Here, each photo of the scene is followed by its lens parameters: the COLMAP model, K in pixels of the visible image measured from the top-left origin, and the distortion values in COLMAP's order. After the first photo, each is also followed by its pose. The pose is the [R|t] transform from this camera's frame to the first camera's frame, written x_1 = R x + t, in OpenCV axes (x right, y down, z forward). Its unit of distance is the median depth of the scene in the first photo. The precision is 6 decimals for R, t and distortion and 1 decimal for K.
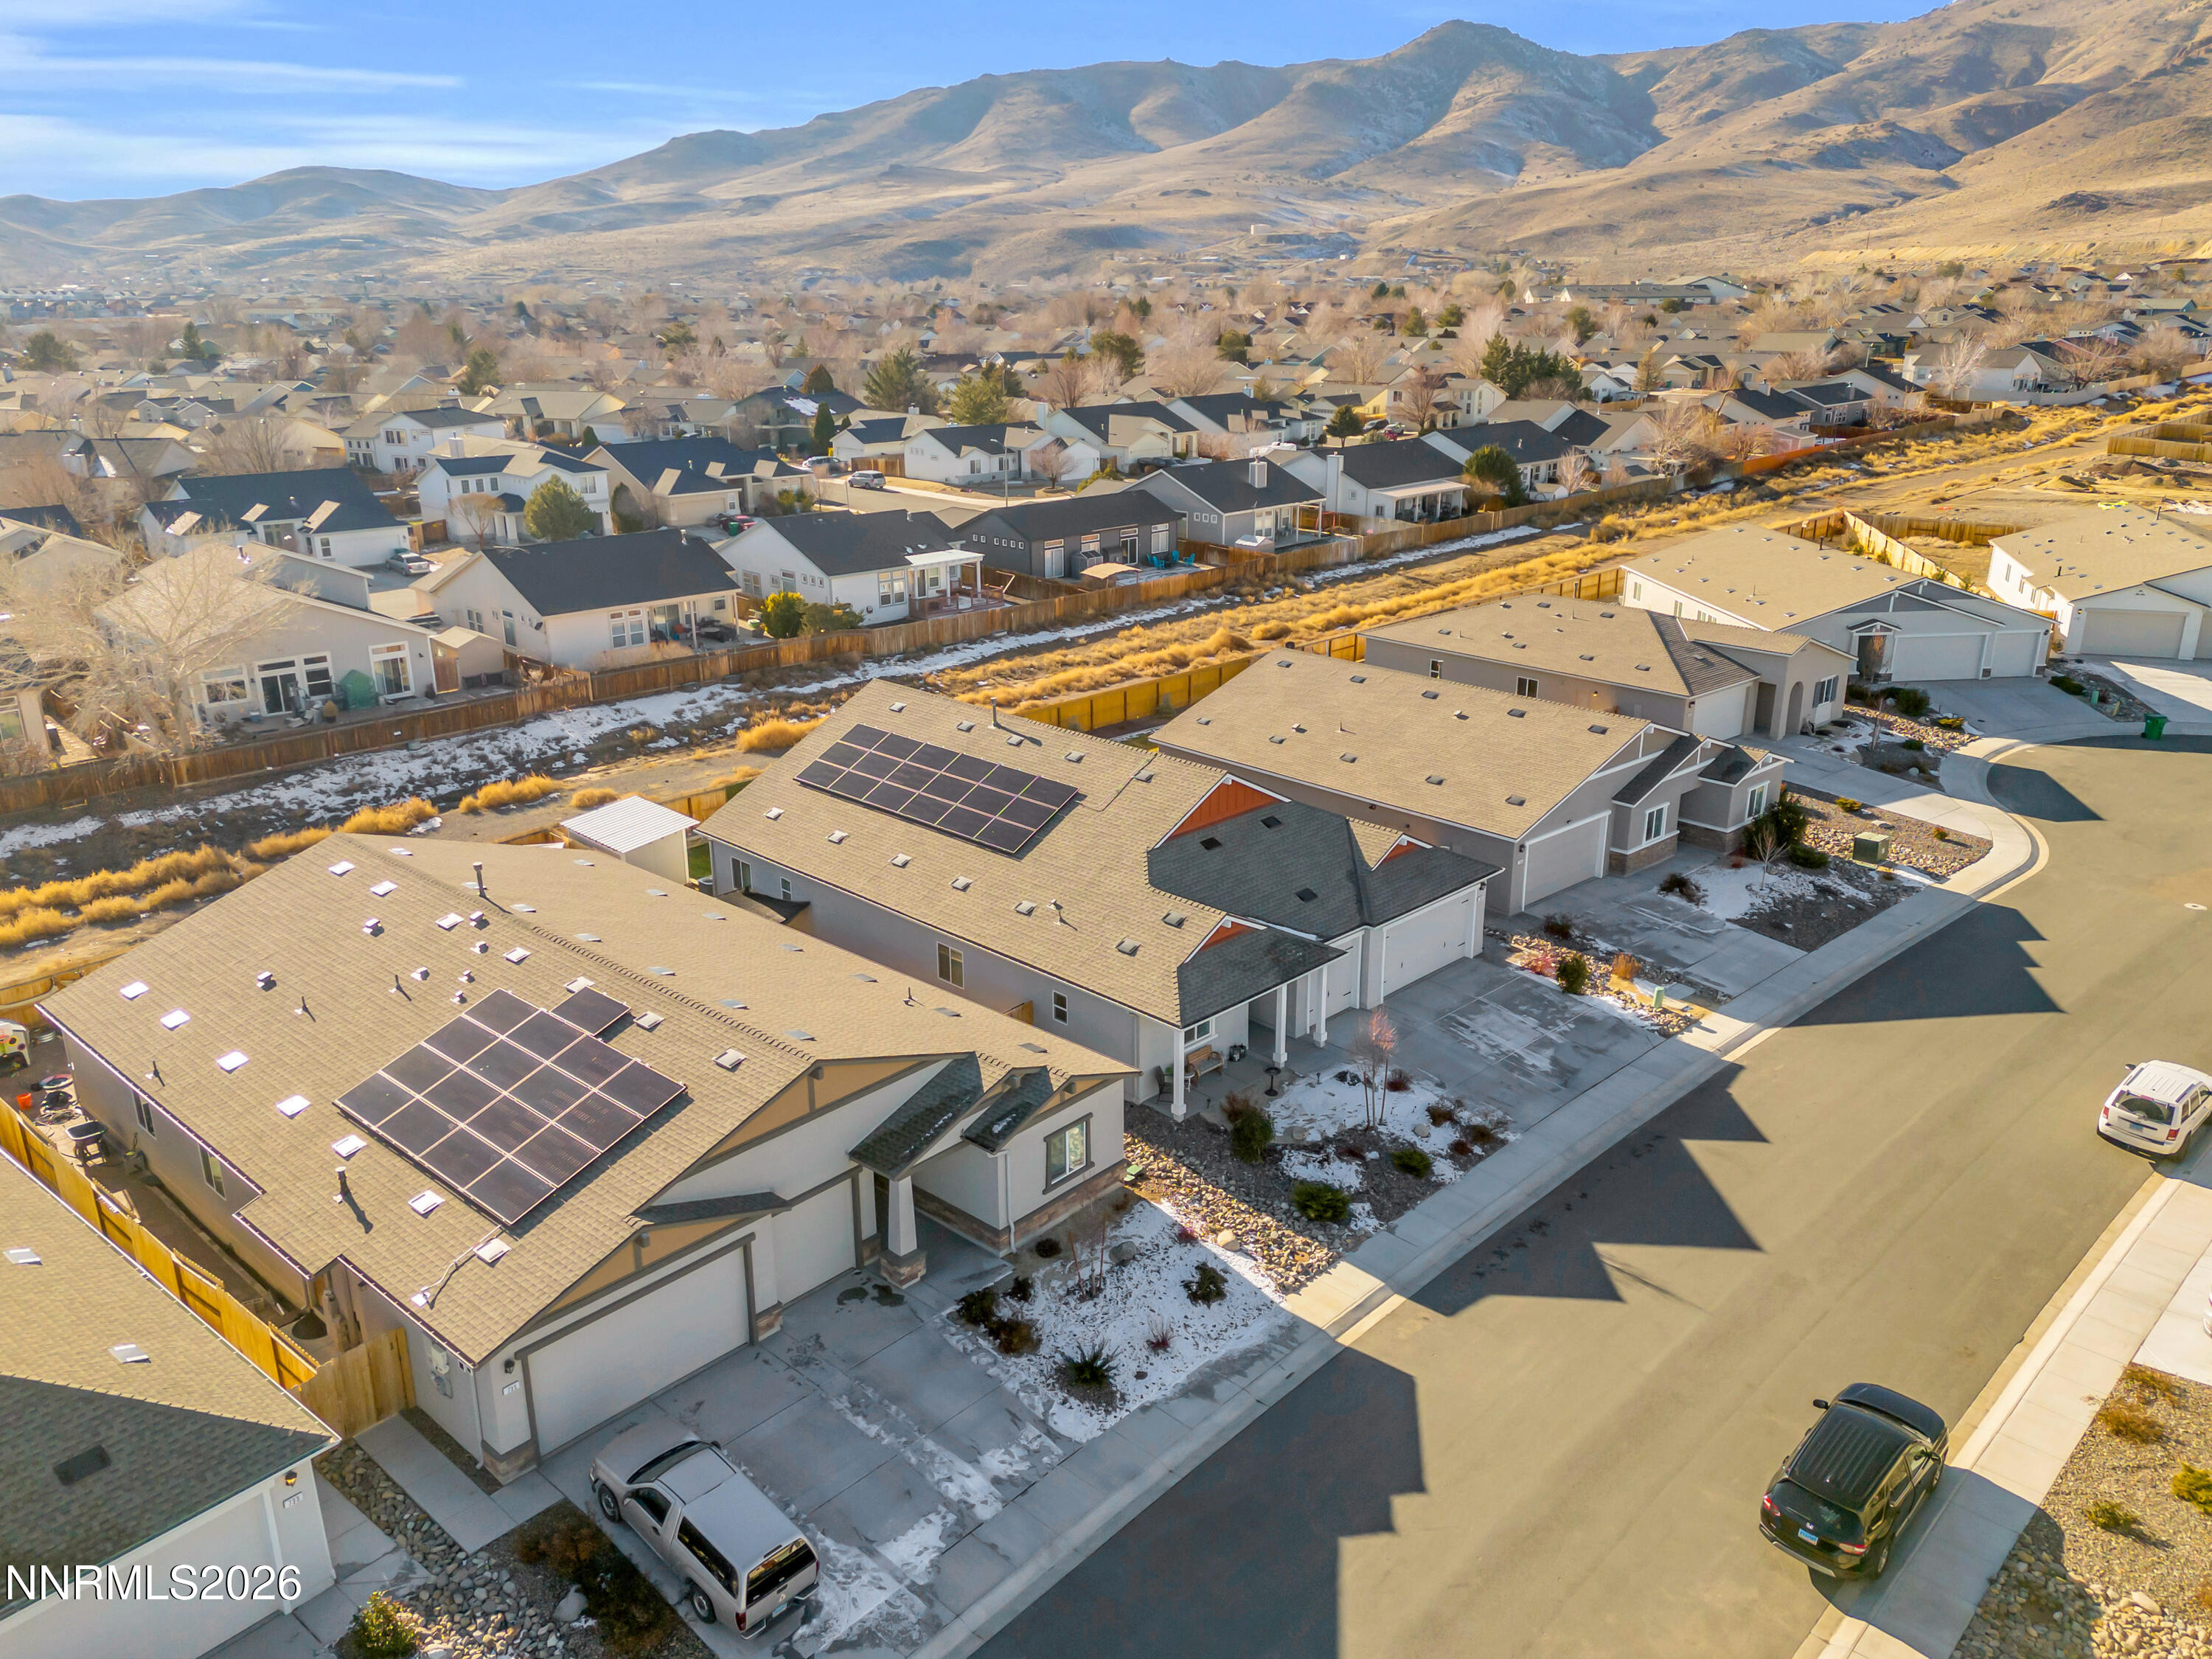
lens RADIAL K [[1629.8, 0, 1108.7], [0, 1629.8, 818.3], [0, 0, 1]] dist [0.076747, -0.073420]
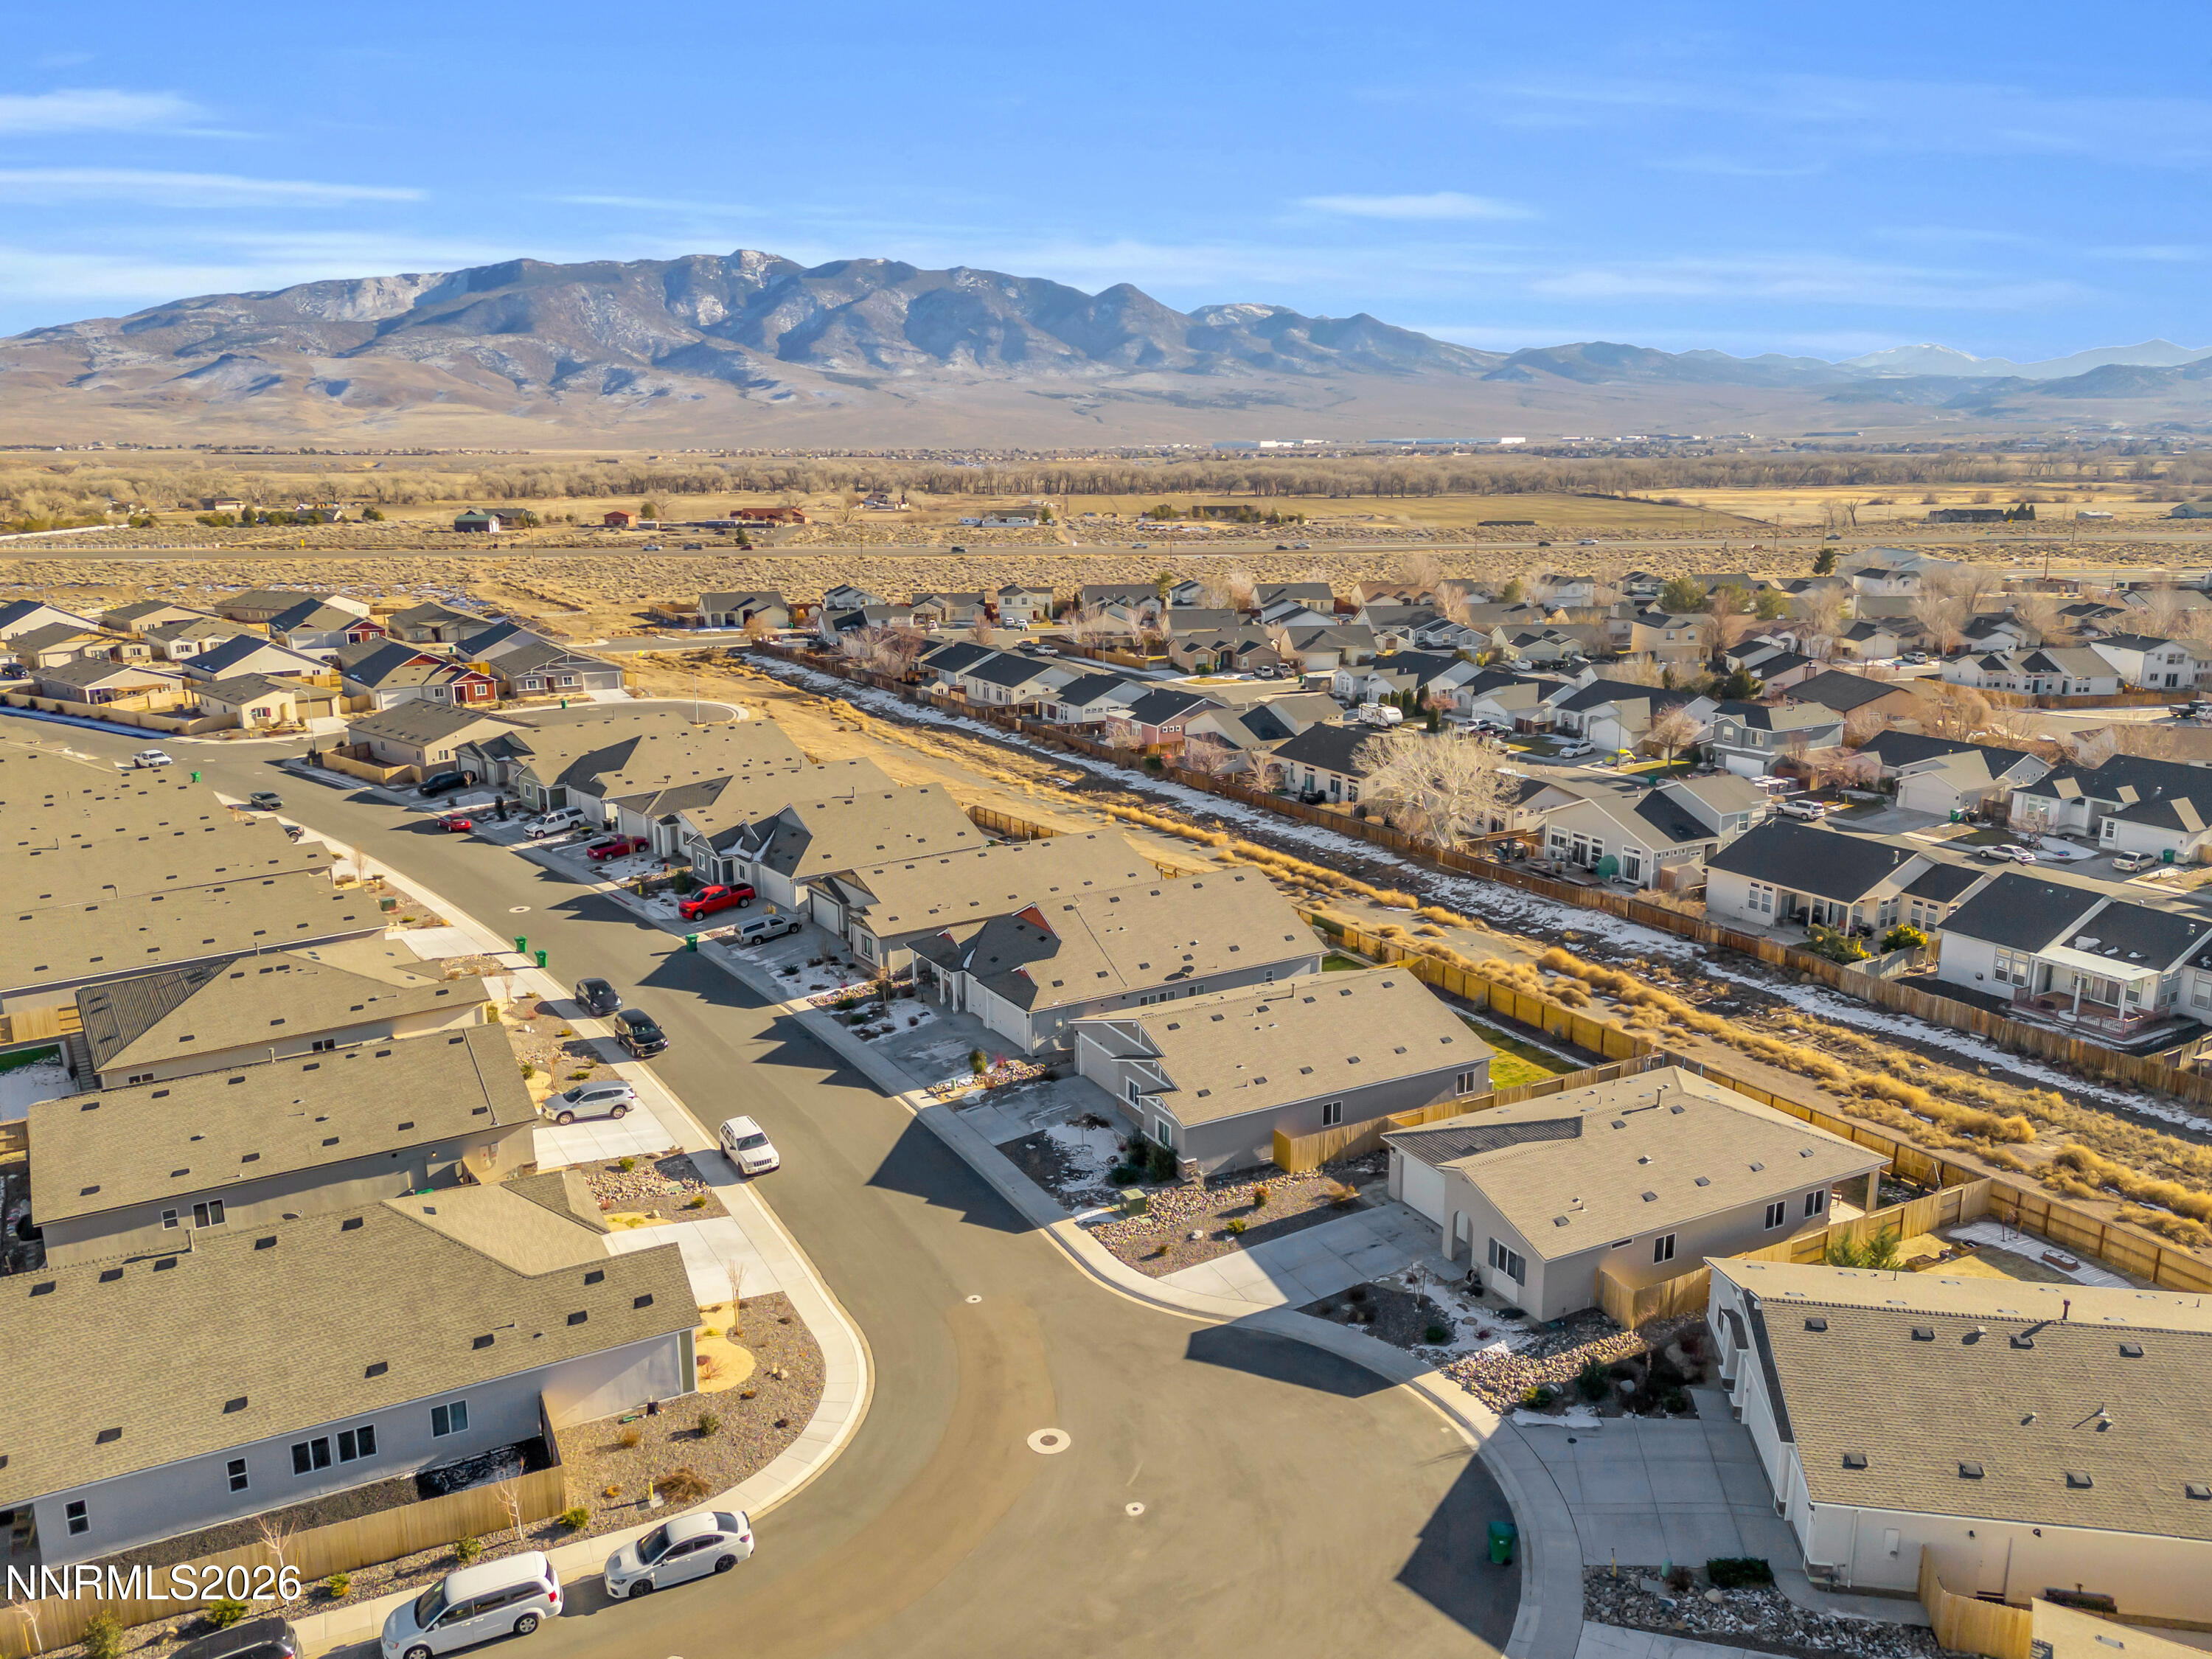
lens RADIAL K [[1629.8, 0, 1108.7], [0, 1629.8, 818.3], [0, 0, 1]] dist [0.076747, -0.073420]
pose [[-0.243558, 0.222052, -0.944125, 1.917767], [-0.298929, 0.908864, 0.290874, -0.732365], [0.922671, 0.353071, -0.154983, 1.314932]]
